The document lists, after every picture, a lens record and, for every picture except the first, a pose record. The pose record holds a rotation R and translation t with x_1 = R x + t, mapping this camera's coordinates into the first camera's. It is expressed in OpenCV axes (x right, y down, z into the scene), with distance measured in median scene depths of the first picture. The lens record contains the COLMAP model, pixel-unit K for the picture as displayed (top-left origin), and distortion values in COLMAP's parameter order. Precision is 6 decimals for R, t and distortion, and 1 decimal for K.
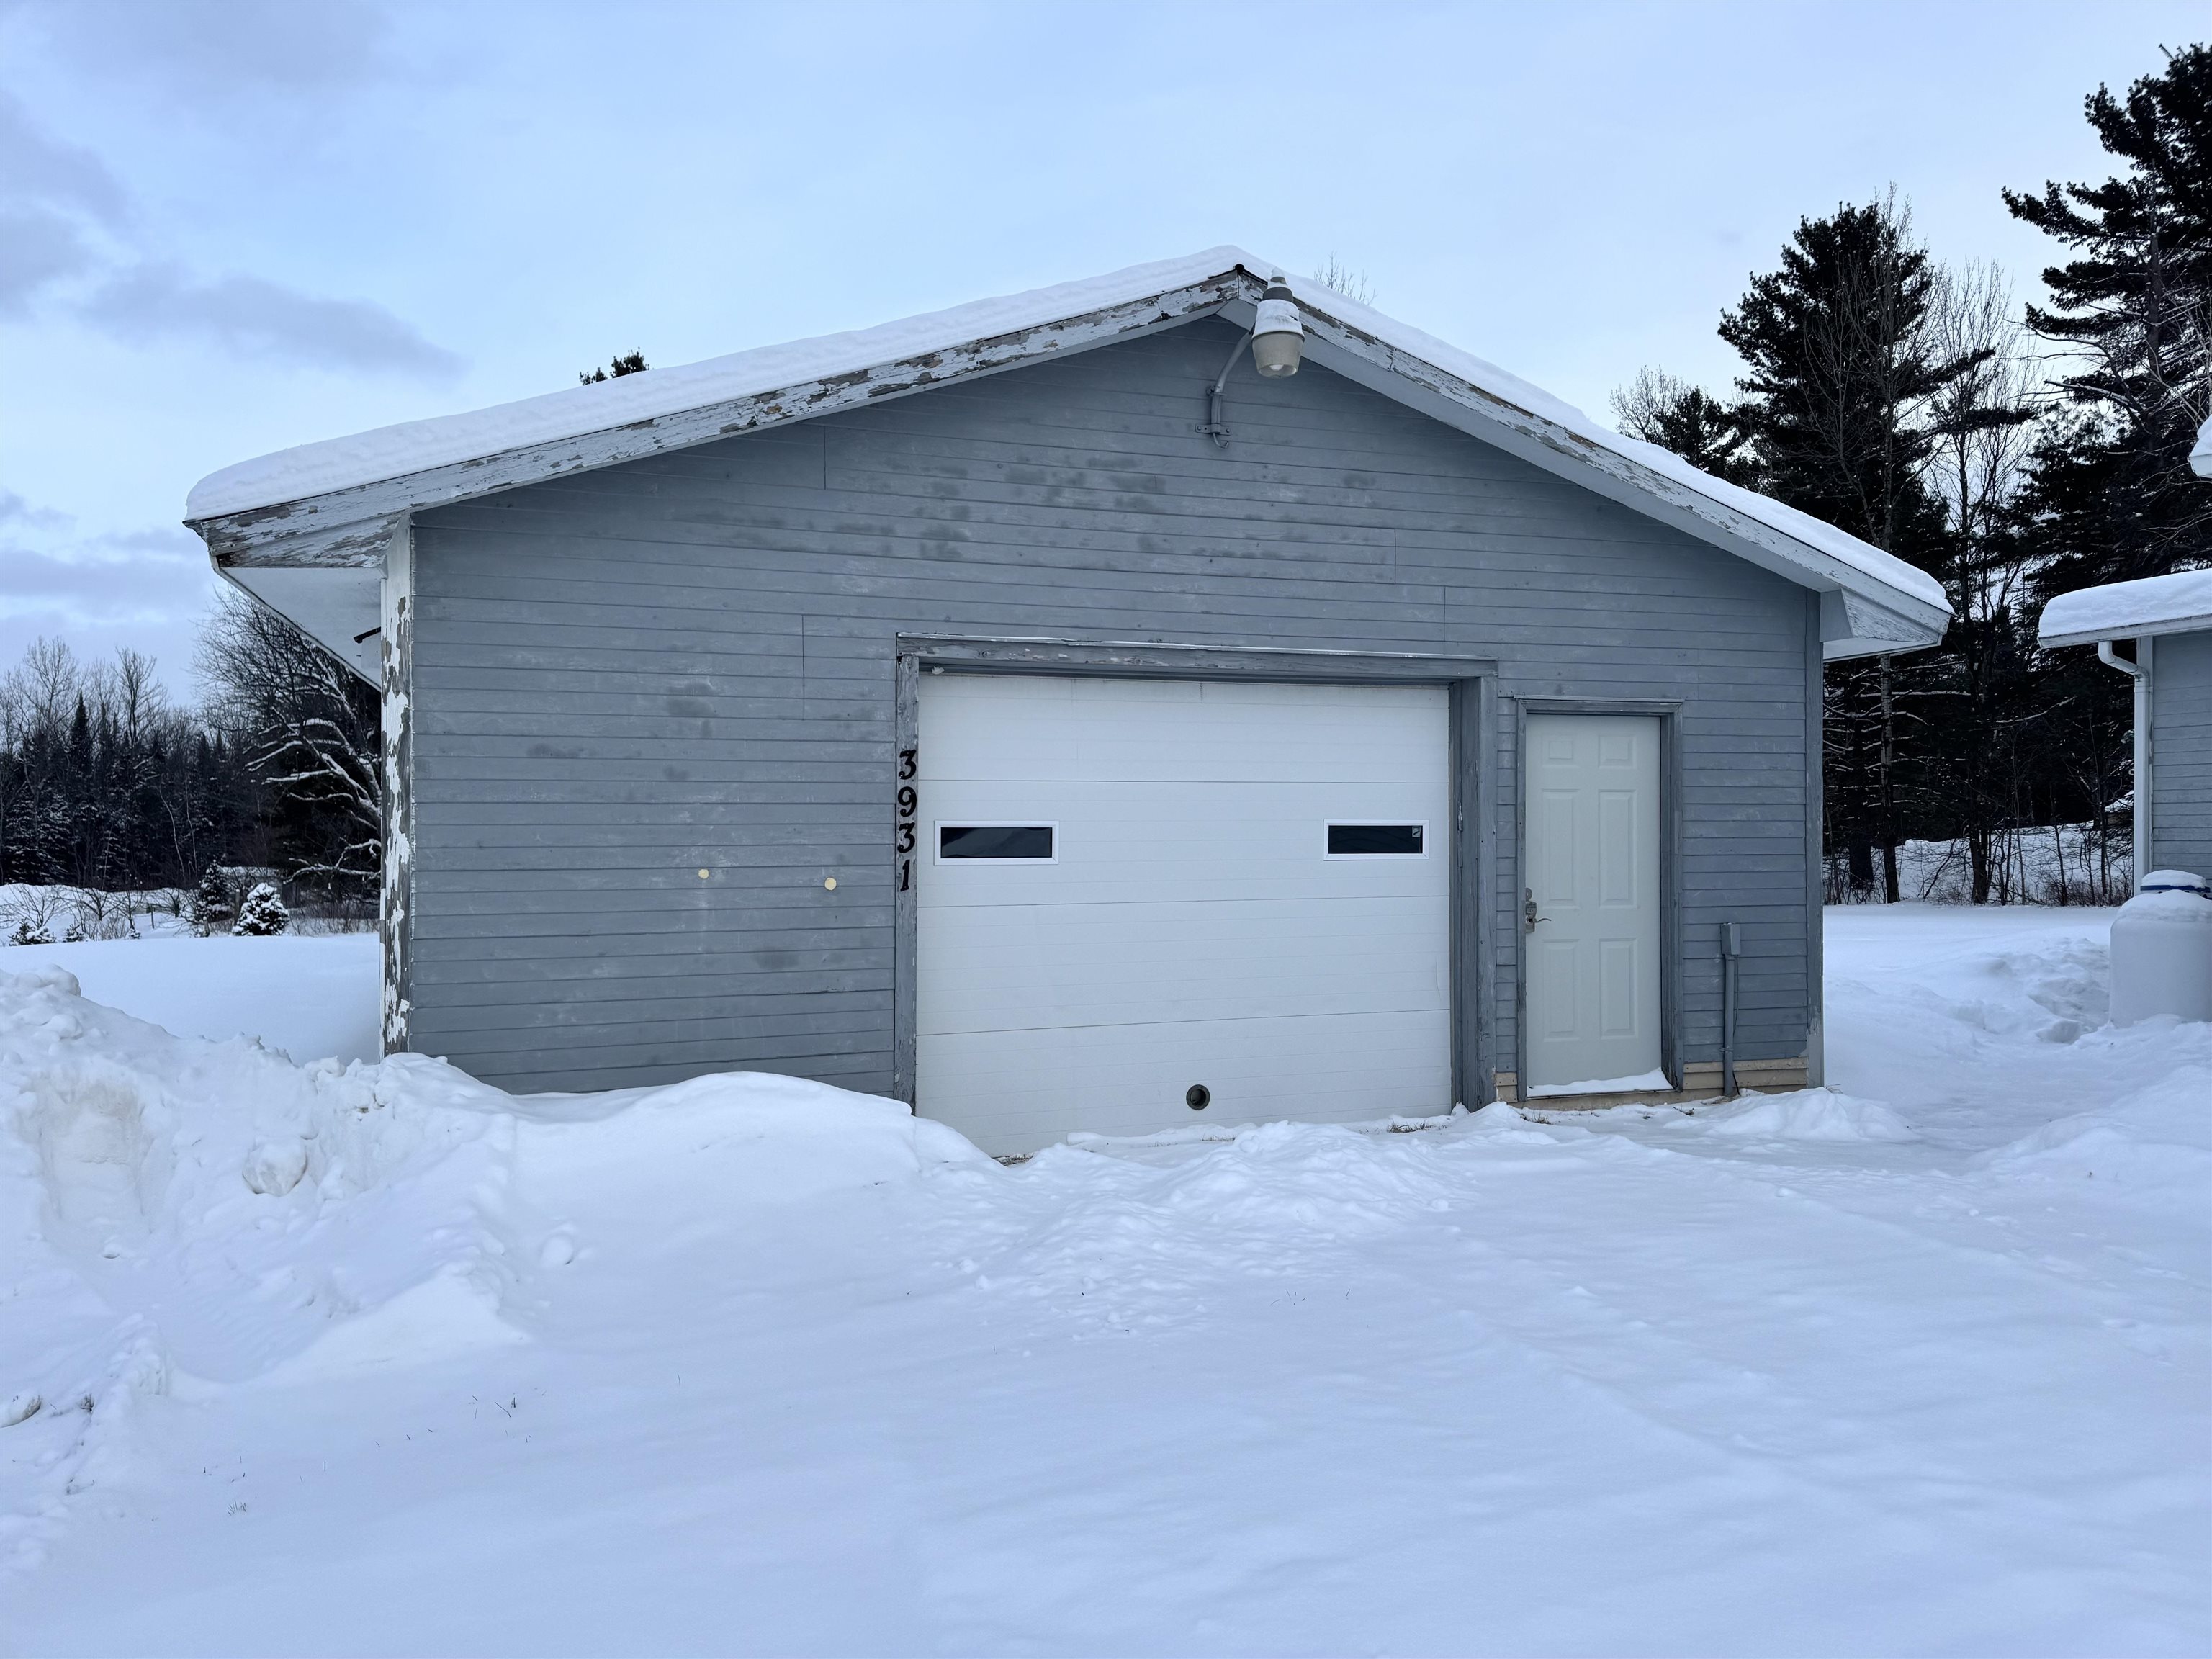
lens RADIAL K [[1555.2, 0, 1105.0], [0, 1555.2, 835.6], [0, 0, 1]] dist [0.034697, -0.026423]
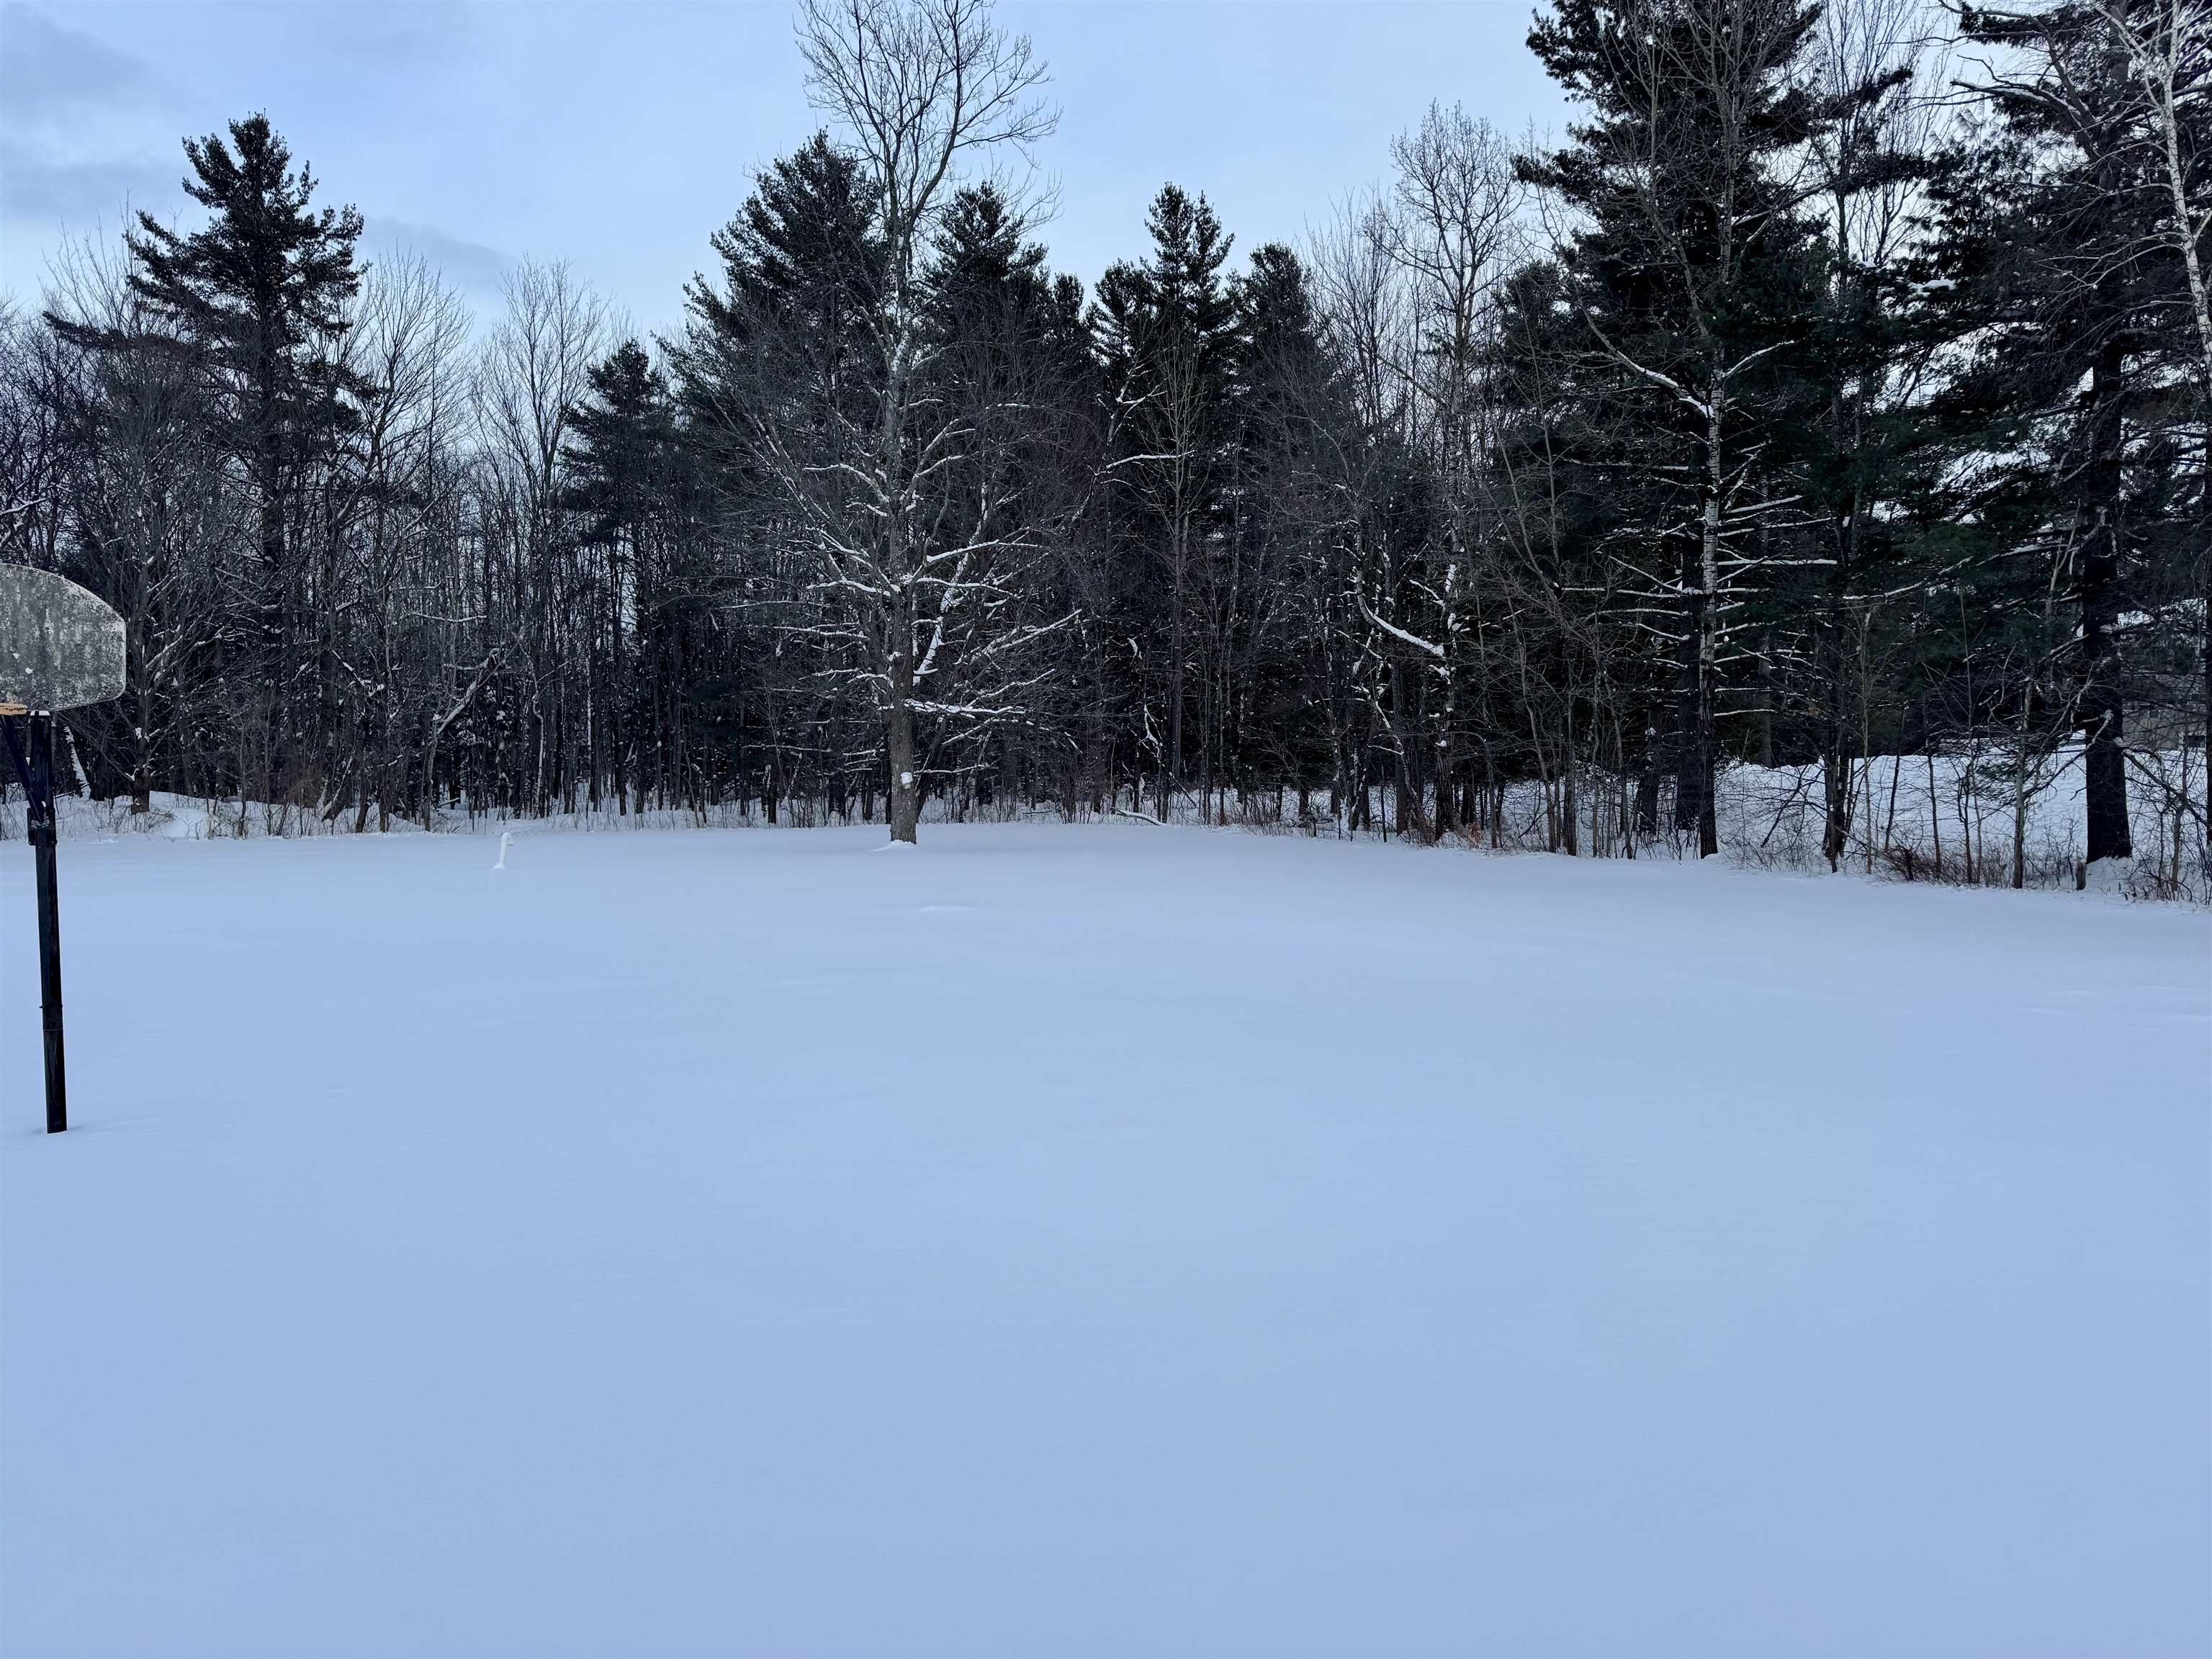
lens RADIAL K [[1555.2, 0, 1115.9], [0, 1555.2, 824.4], [0, 0, 1]] dist [0.034697, -0.026423]
pose [[0.999836, 0.017288, -0.005397, 0.248908], [-0.016890, 0.997626, 0.066755, -0.014476], [0.006538, -0.066653, 0.997755, 0.306989]]
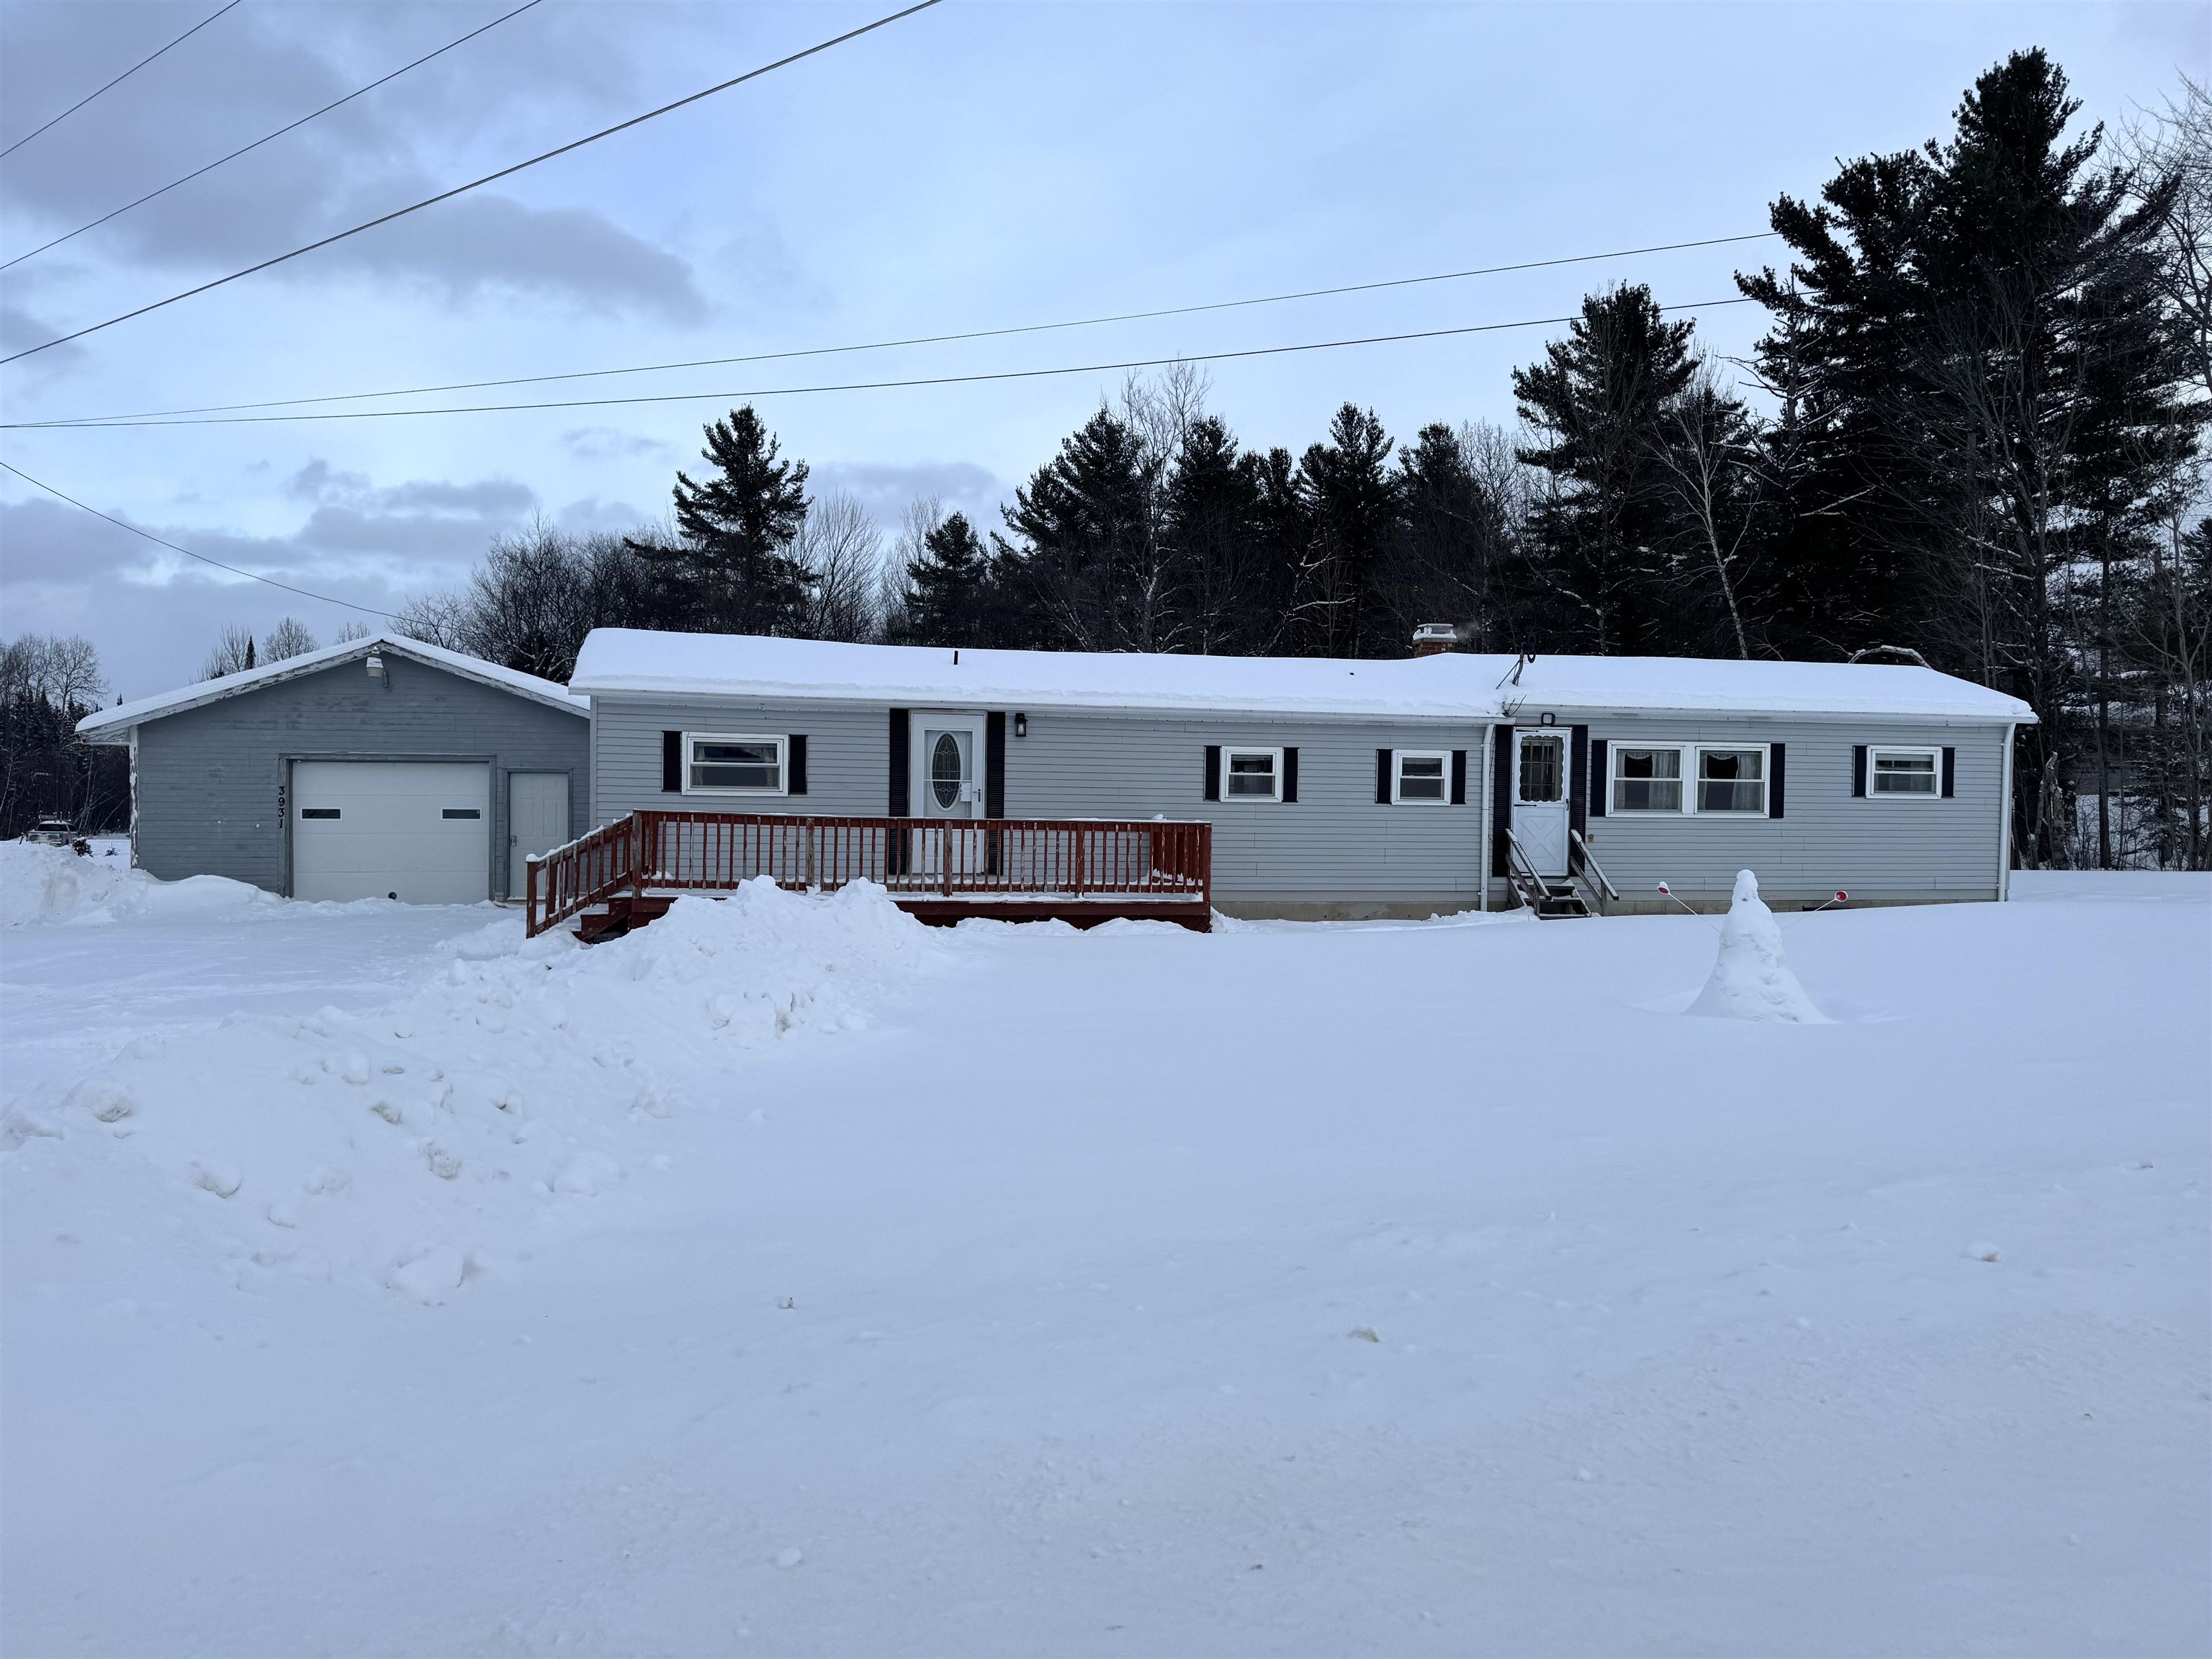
lens RADIAL K [[1555.2, 0, 1083.3], [0, 1555.2, 832.8], [0, 0, 1]] dist [0.034697, -0.026423]
pose [[0.982642, 0.016184, -0.184804, 0.335877], [-0.011200, 0.999546, 0.027980, -0.010475], [0.185173, -0.025425, 0.982377, -0.307410]]
